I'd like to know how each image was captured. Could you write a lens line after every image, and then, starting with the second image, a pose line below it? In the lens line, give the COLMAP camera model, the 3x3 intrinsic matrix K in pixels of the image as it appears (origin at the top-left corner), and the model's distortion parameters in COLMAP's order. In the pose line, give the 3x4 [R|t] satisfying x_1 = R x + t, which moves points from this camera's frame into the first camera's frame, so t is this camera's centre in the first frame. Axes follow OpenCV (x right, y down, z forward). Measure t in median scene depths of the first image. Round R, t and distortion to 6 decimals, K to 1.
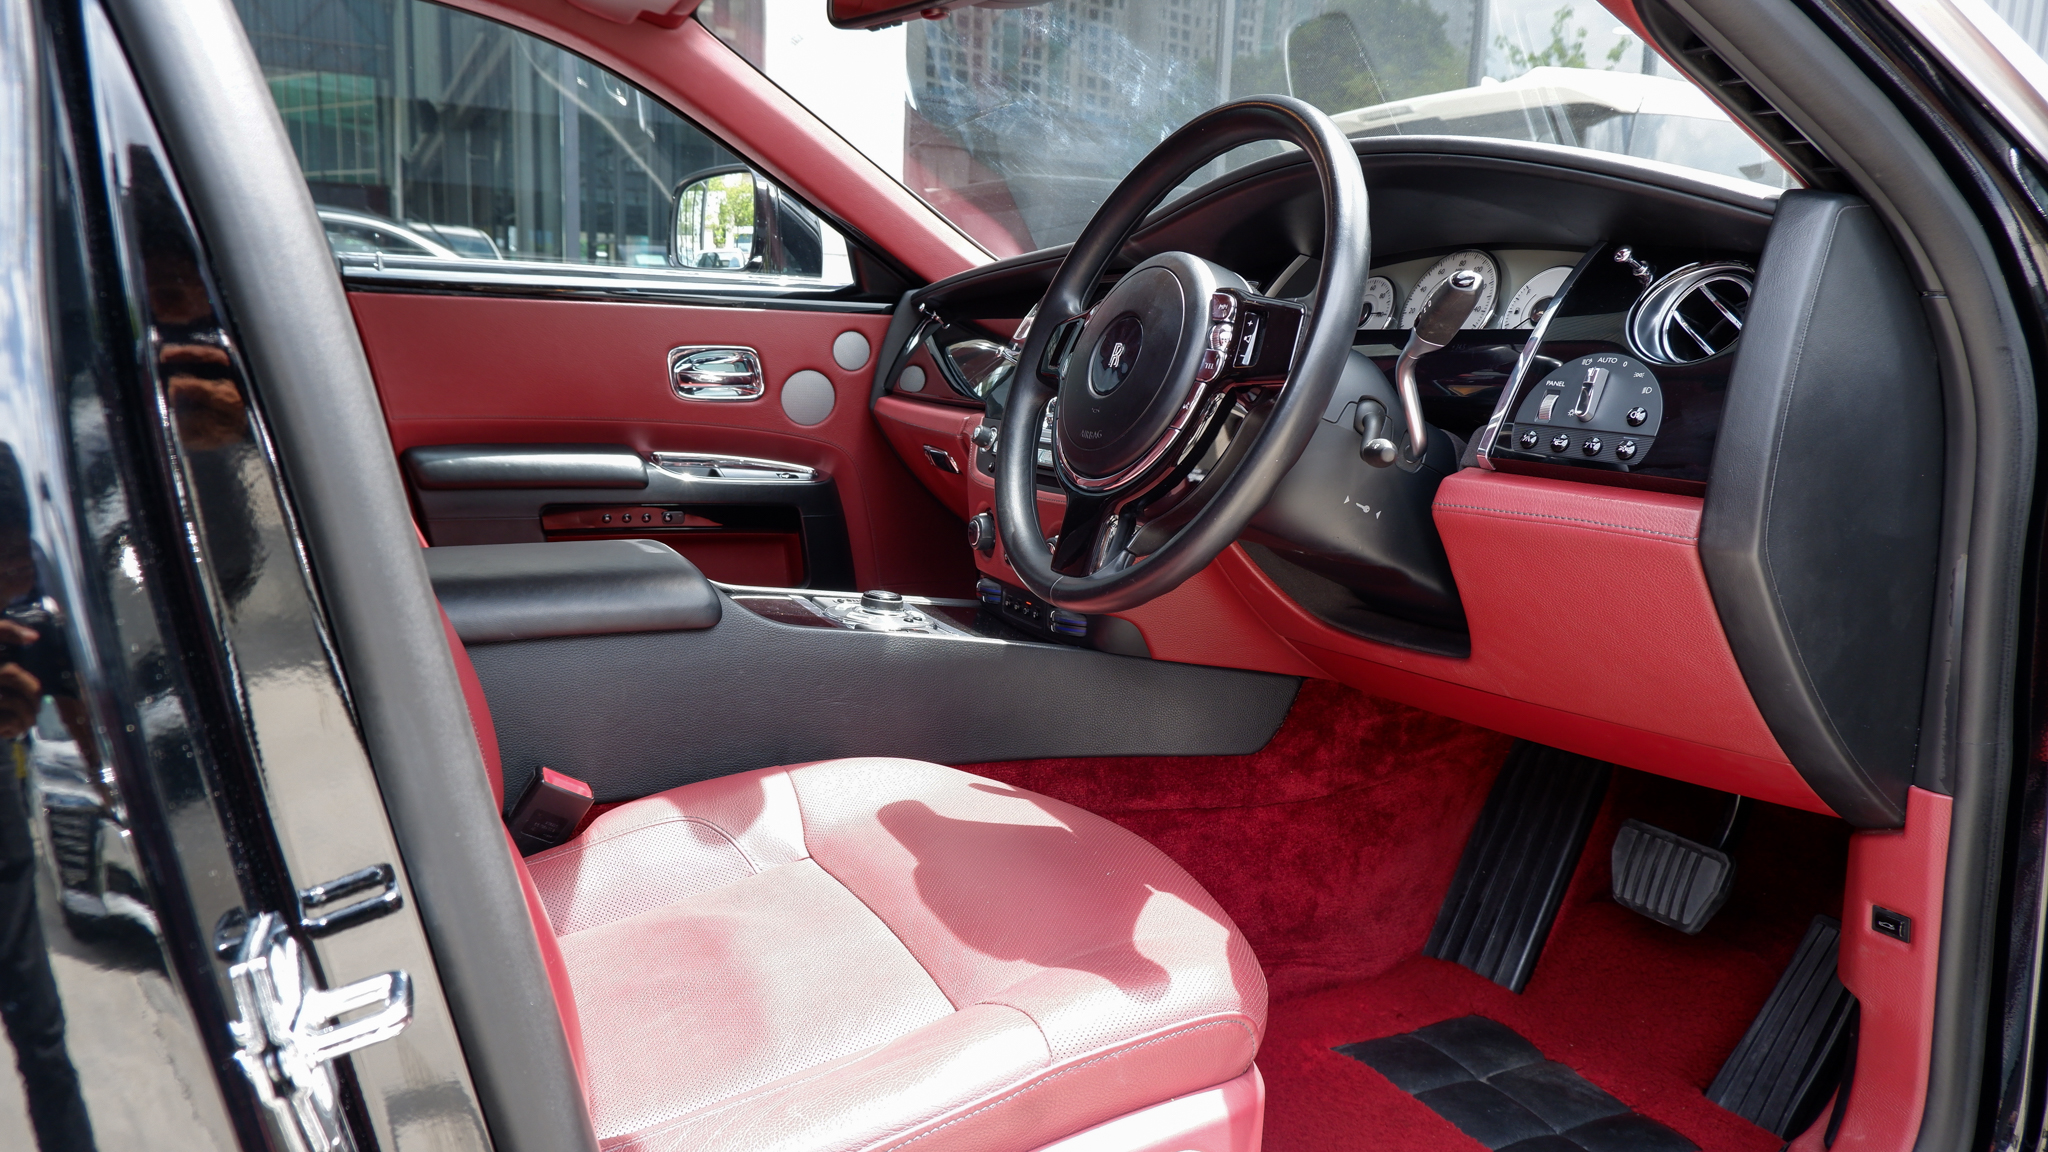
lens RADIAL K [[1317.6, 0, 1024.0], [0, 1317.6, 576.0], [0, 0, 1]] dist [-0.004065, 0.000697]
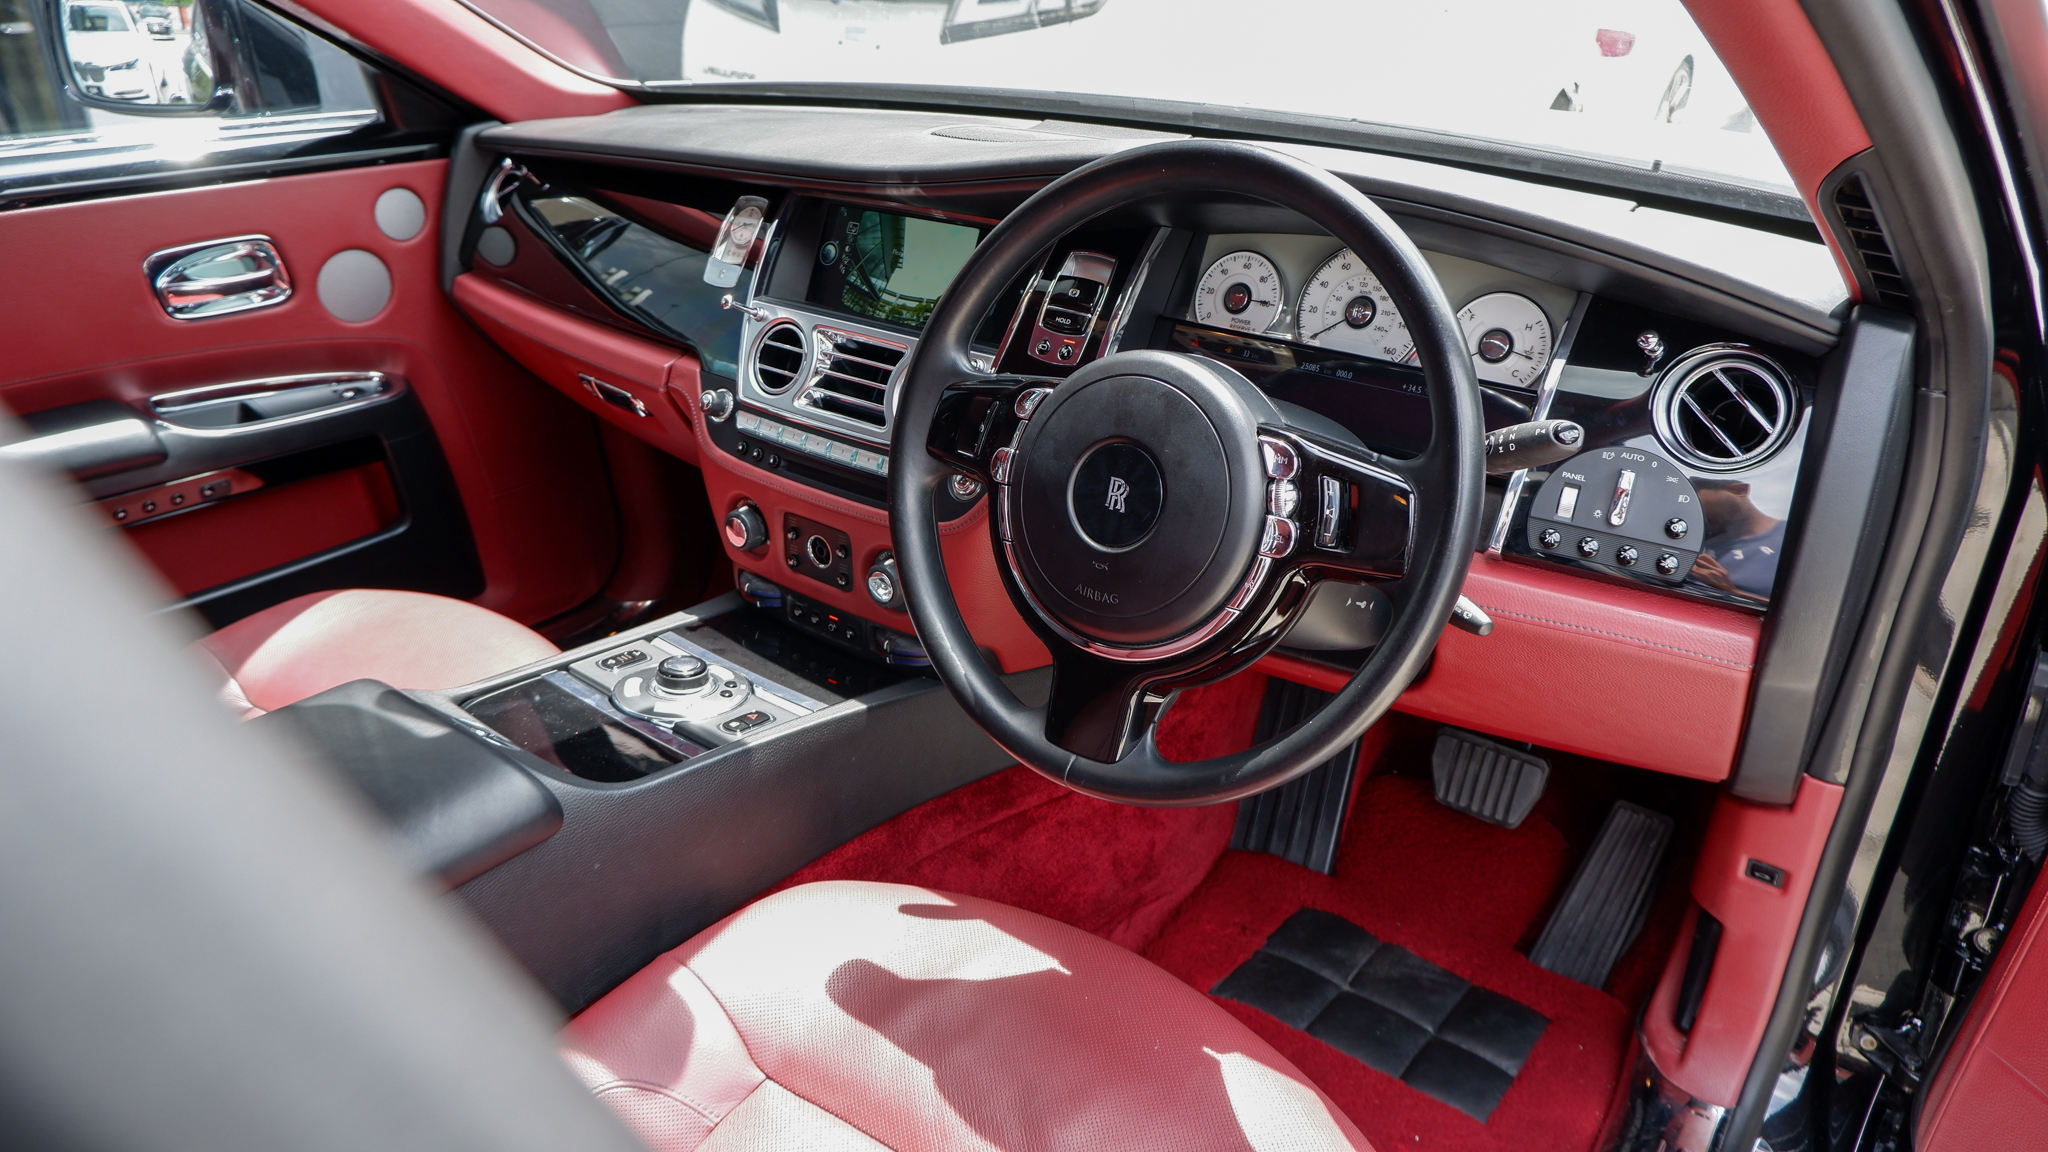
lens RADIAL K [[1317.6, 0, 1024.0], [0, 1317.6, 576.0], [0, 0, 1]] dist [-0.004065, 0.000697]
pose [[0.900740, -0.206016, 0.382395, -0.240383], [0.087591, 0.948430, 0.304645, -0.297212], [-0.425436, -0.240911, 0.872334, 0.246573]]
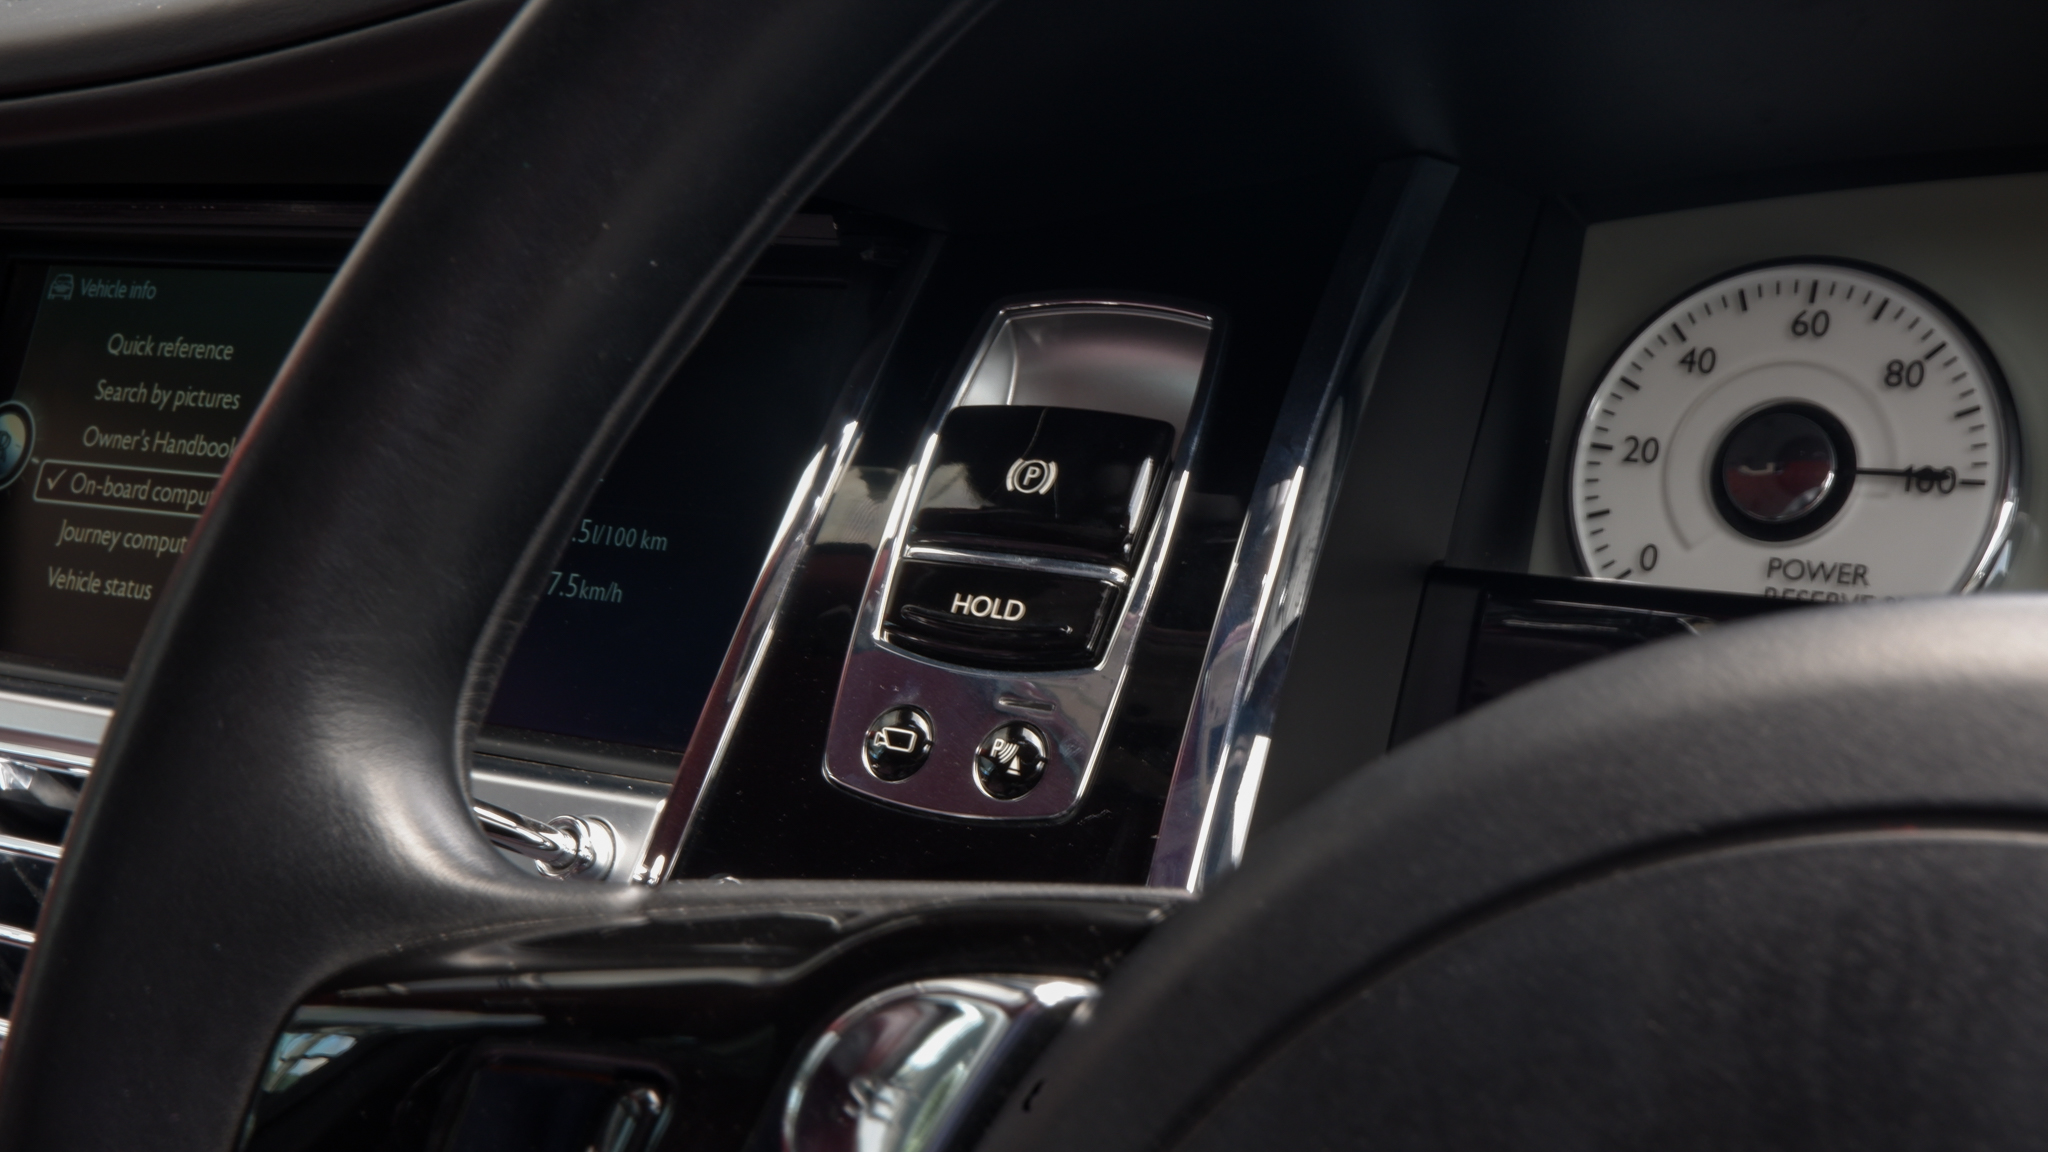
lens RADIAL K [[2694.9, 0, 1024.0], [0, 2694.9, 576.0], [0, 0, 1]] dist [-0.004112, 0.000085]
pose [[0.846152, -0.142354, 0.513577, -0.036276], [0.129186, 0.989712, 0.061487, -0.217333], [-0.517047, 0.014320, 0.855837, 0.711898]]
